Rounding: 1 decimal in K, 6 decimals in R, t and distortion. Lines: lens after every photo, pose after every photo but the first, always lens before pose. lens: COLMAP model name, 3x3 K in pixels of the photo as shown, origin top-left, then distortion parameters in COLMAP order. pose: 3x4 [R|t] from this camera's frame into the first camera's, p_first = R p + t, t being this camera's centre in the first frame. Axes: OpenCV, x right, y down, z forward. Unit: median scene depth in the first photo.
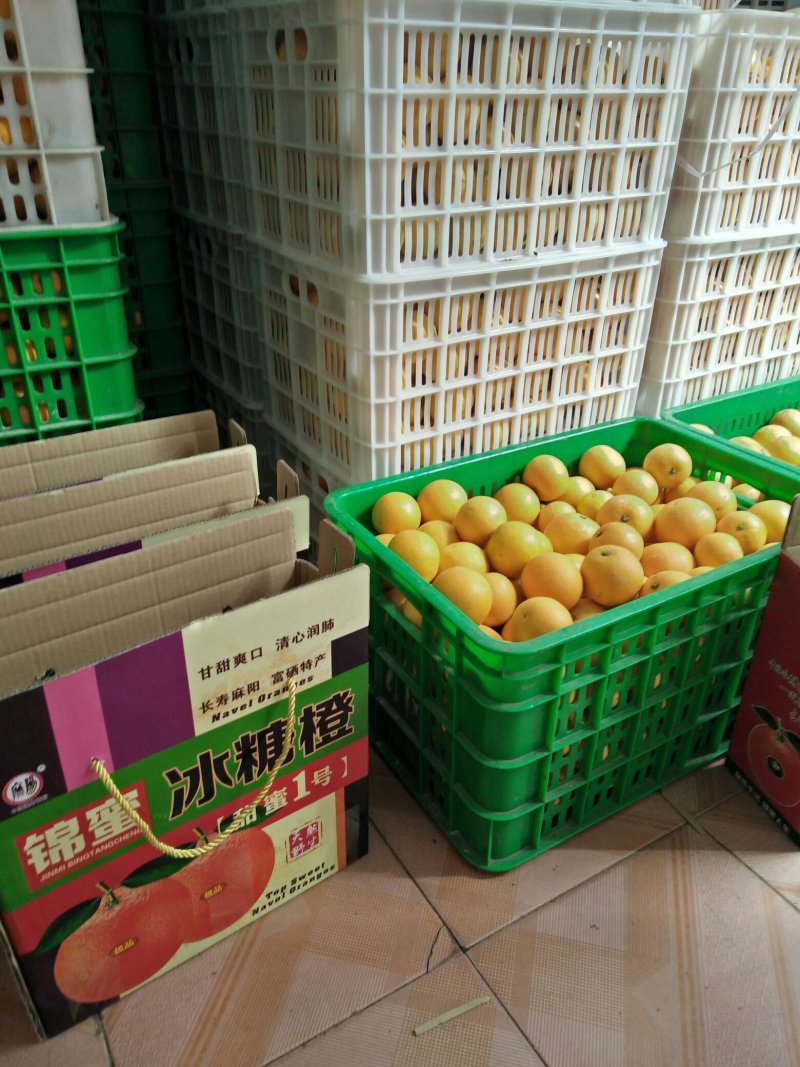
lens RADIAL K [[789.7, 0, 397.3], [0, 789.7, 548.5], [0, 0, 1]] dist [0.042158, -0.038561]
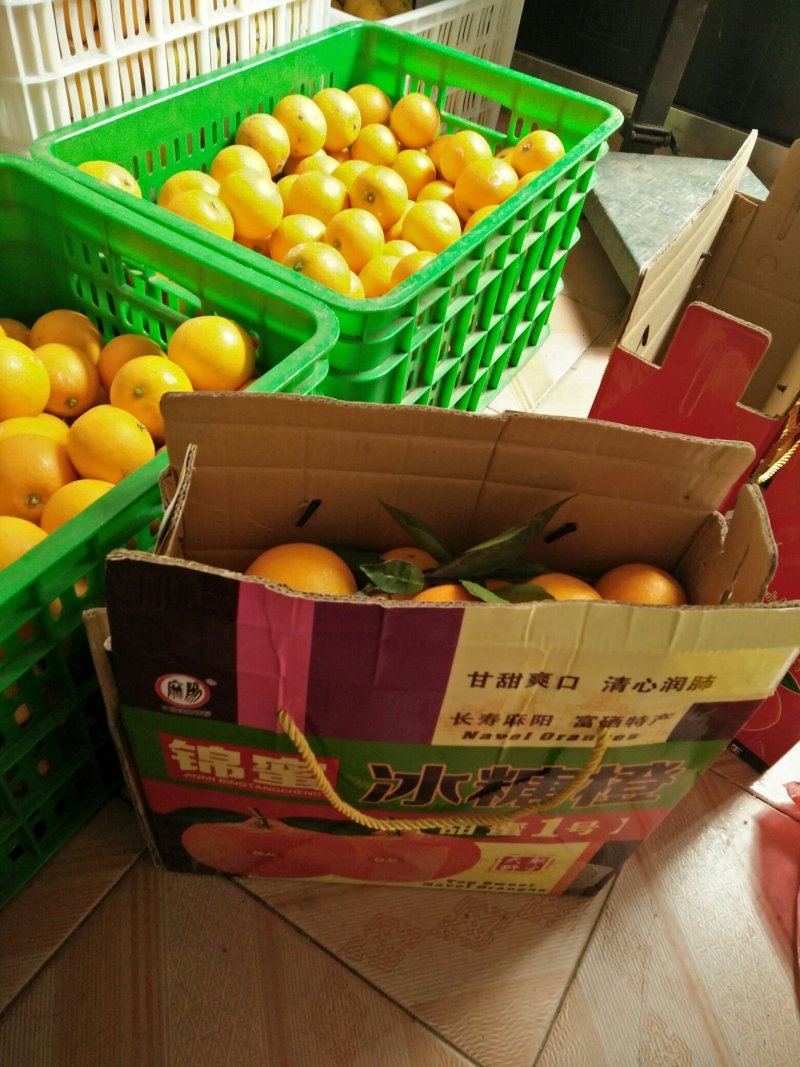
lens RADIAL K [[789.7, 0, 397.3], [0, 789.7, 548.5], [0, 0, 1]] dist [0.042158, -0.038561]
pose [[0.886634, -0.271134, 0.374655, 0.311751], [0.115906, 0.914536, 0.387544, -0.111017], [-0.447712, -0.300185, 0.842284, 0.350381]]
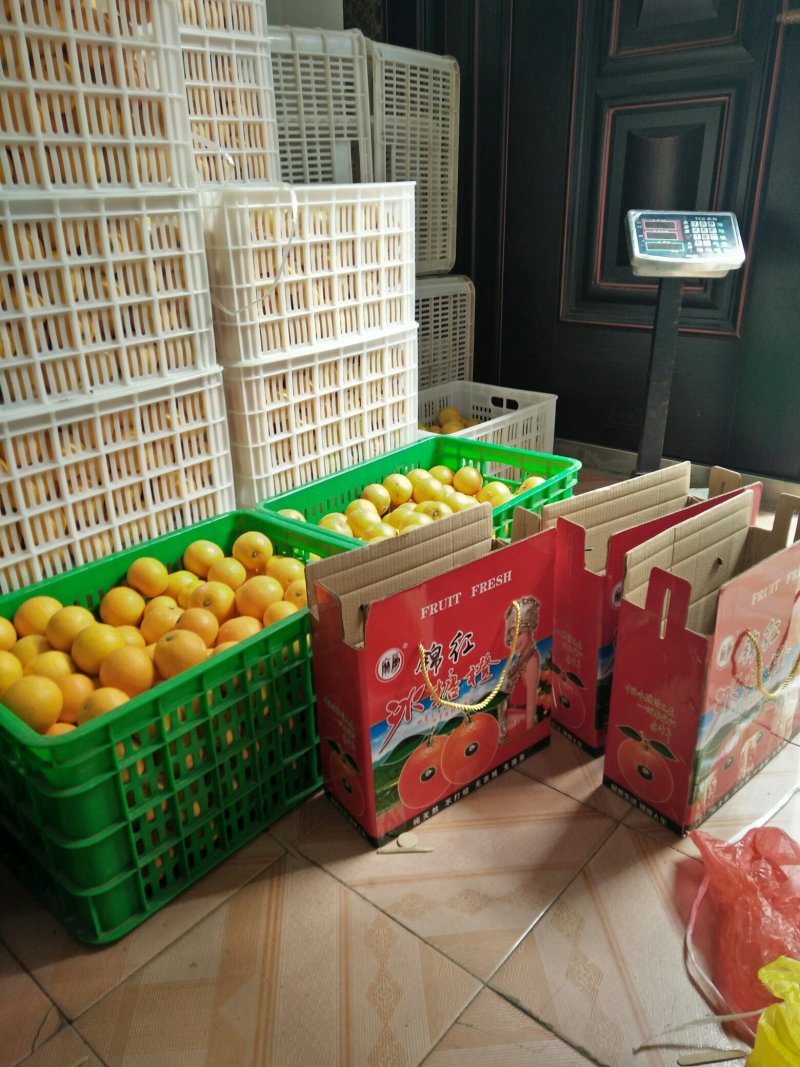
lens RADIAL K [[789.7, 0, 397.3], [0, 789.7, 548.5], [0, 0, 1]] dist [0.042158, -0.038561]
pose [[0.950264, -0.160392, 0.266971, 0.241364], [0.187094, 0.979271, -0.077618, 0.025349], [-0.248987, 0.123707, 0.960574, -0.188822]]
